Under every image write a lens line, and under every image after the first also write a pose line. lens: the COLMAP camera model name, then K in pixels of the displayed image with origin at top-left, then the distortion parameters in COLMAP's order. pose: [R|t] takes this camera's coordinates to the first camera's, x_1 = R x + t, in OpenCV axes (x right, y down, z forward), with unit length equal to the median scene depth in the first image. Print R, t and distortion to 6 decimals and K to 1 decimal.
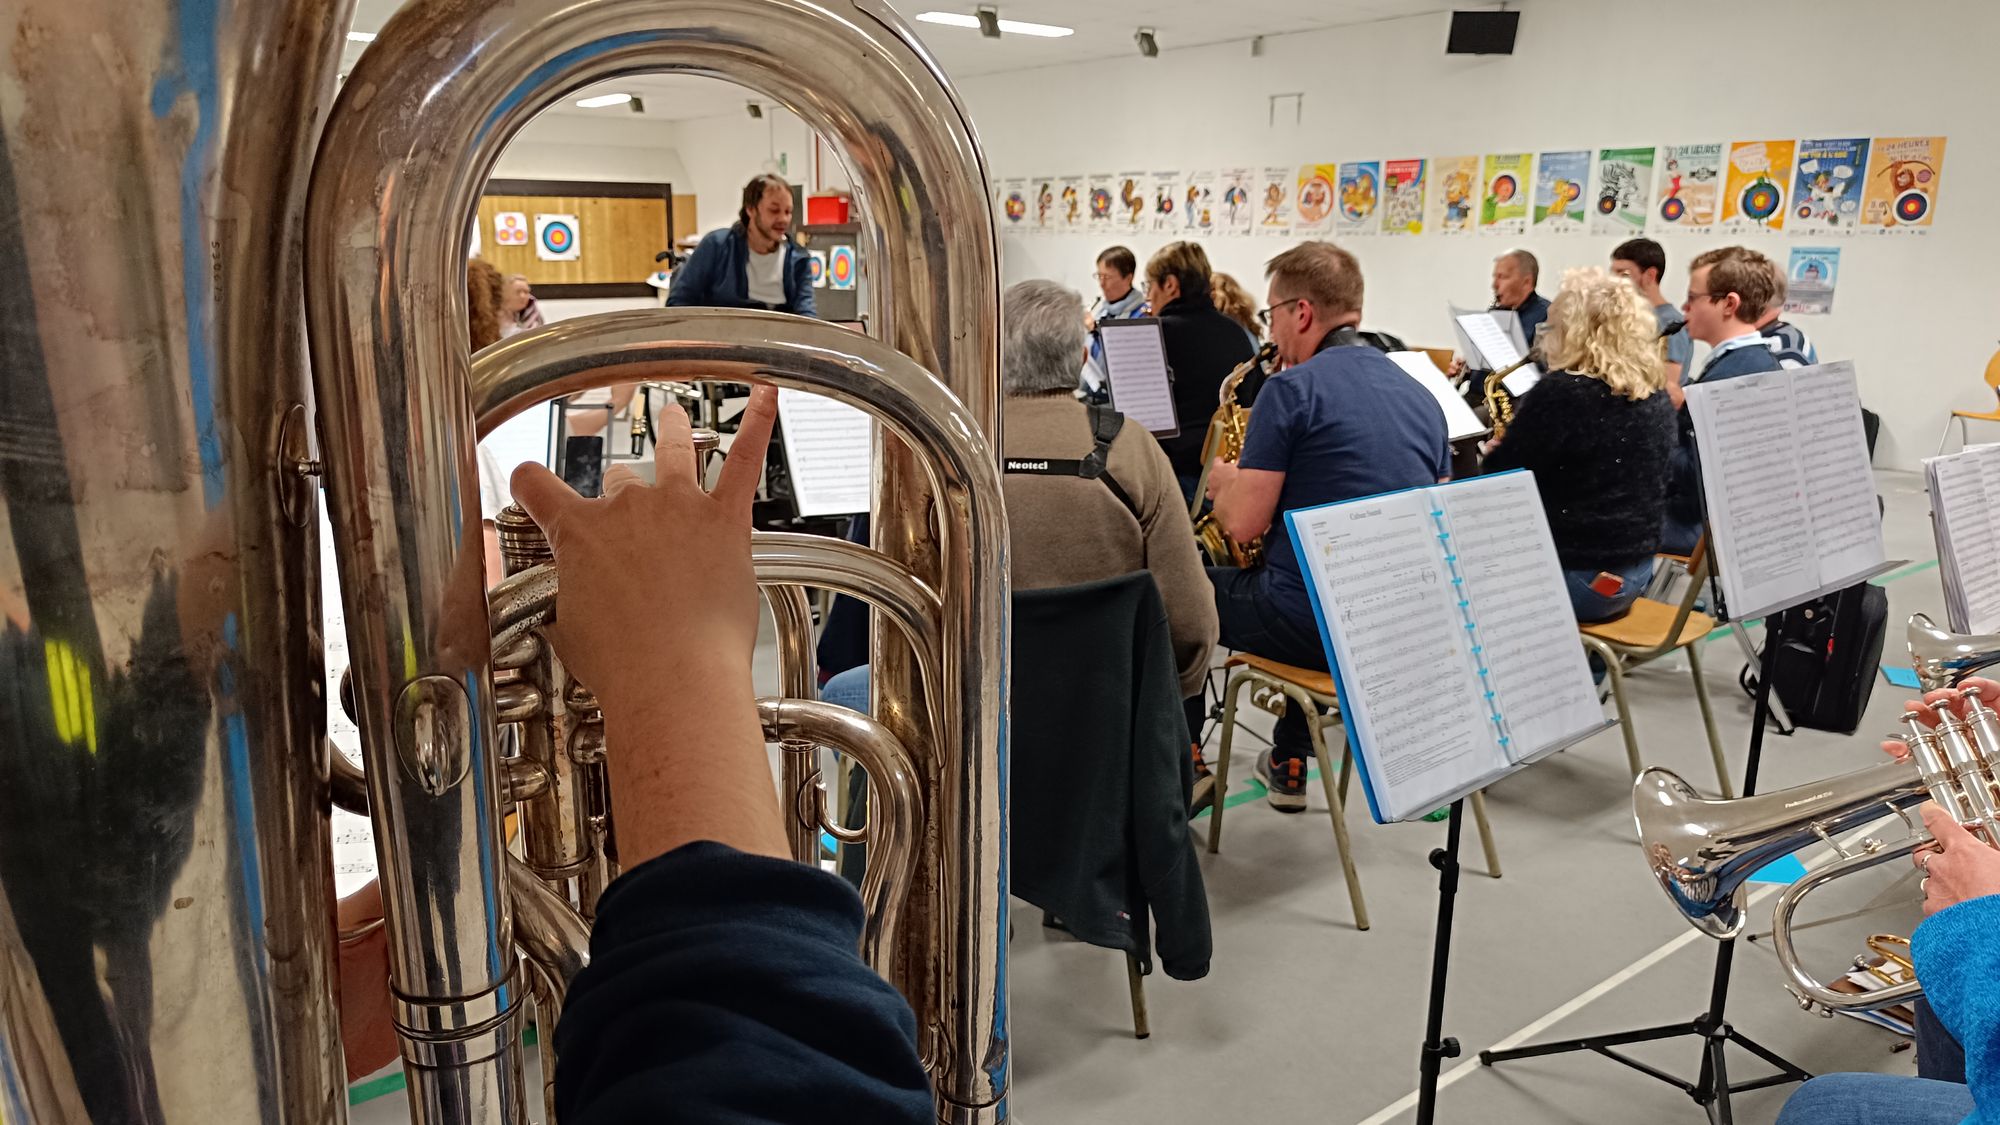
lens RADIAL K [[1359.9, 0, 1000.0], [0, 1359.9, 562.5], [0, 0, 1]] dist [0.031026, -0.034074]
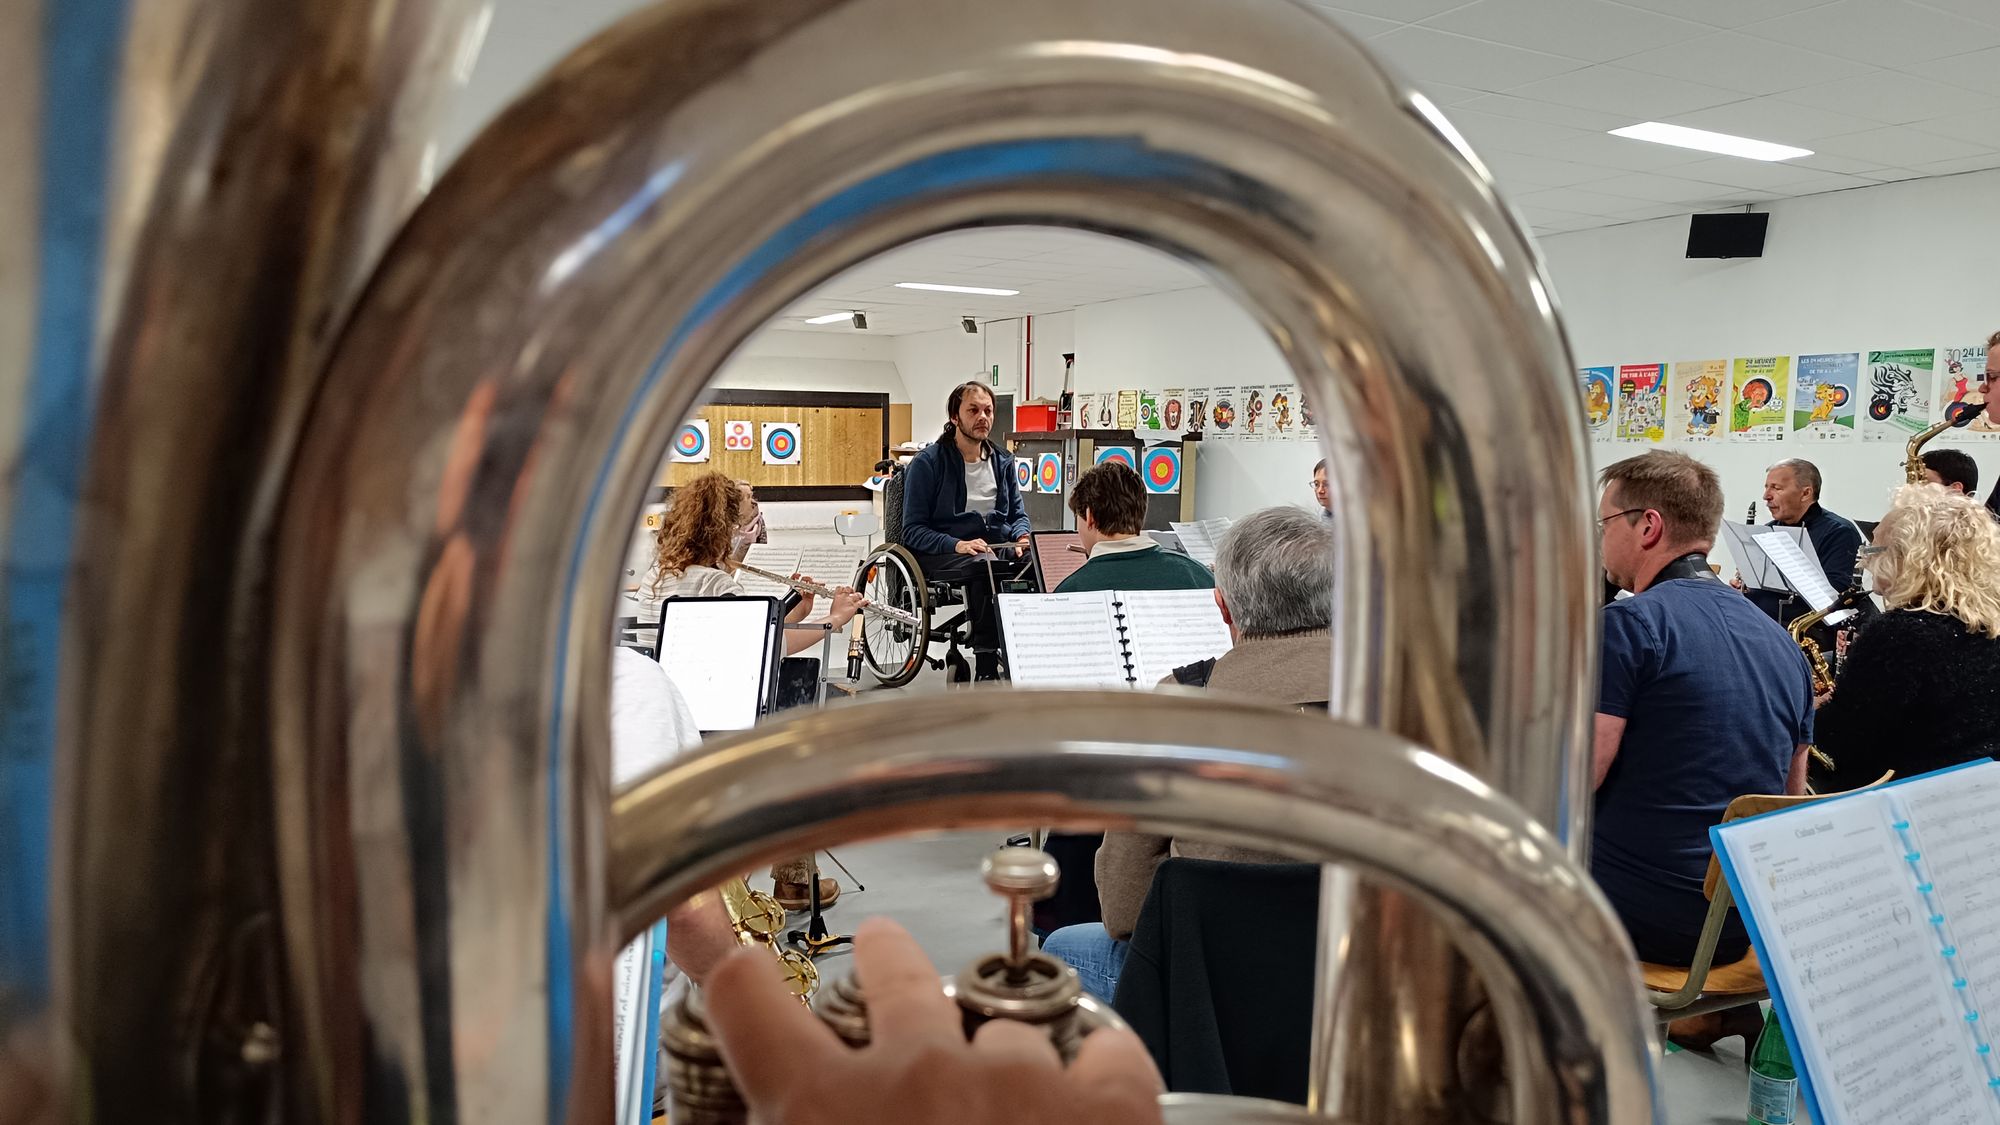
lens RADIAL K [[1195.2, 0, 1000.0], [0, 1195.2, 562.5], [0, 0, 1]] dist [0.052483, -0.025249]
pose [[0.992443, 0.012602, -0.122056, -0.045256], [-0.027690, 0.992055, -0.122723, -0.041356], [0.119540, 0.125175, 0.984907, 0.129213]]
